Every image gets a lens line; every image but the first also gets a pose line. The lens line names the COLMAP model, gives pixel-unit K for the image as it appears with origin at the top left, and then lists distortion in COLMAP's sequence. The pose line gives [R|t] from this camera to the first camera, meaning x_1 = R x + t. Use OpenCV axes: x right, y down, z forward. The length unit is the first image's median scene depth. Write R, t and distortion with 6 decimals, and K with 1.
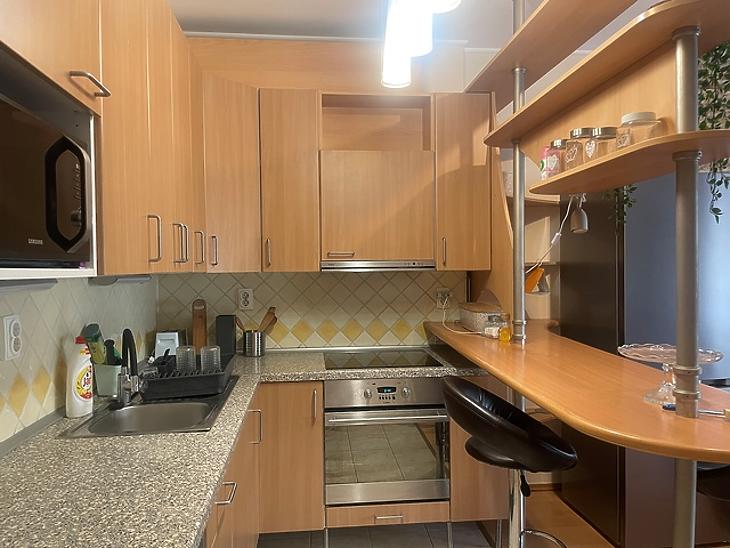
lens RADIAL K [[556.0, 0, 363.8], [0, 556.0, 275.5], [0, 0, 1]] dist [0.074496, -0.095505]
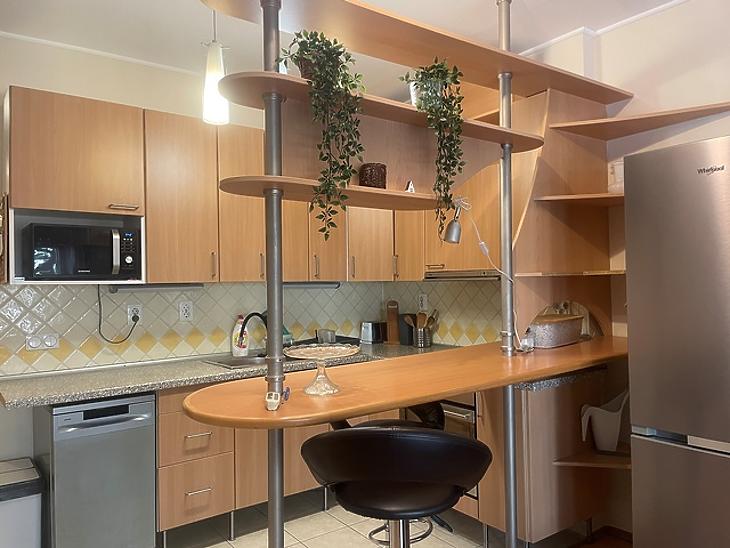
lens RADIAL K [[556.0, 0, 369.5], [0, 556.0, 276.6], [0, 0, 1]] dist [0.074496, -0.095505]
pose [[0.516308, -0.004197, -0.856393, 0.885287], [-0.006992, 0.999934, -0.009116, -0.003586], [0.856374, 0.010695, 0.516245, 0.265333]]
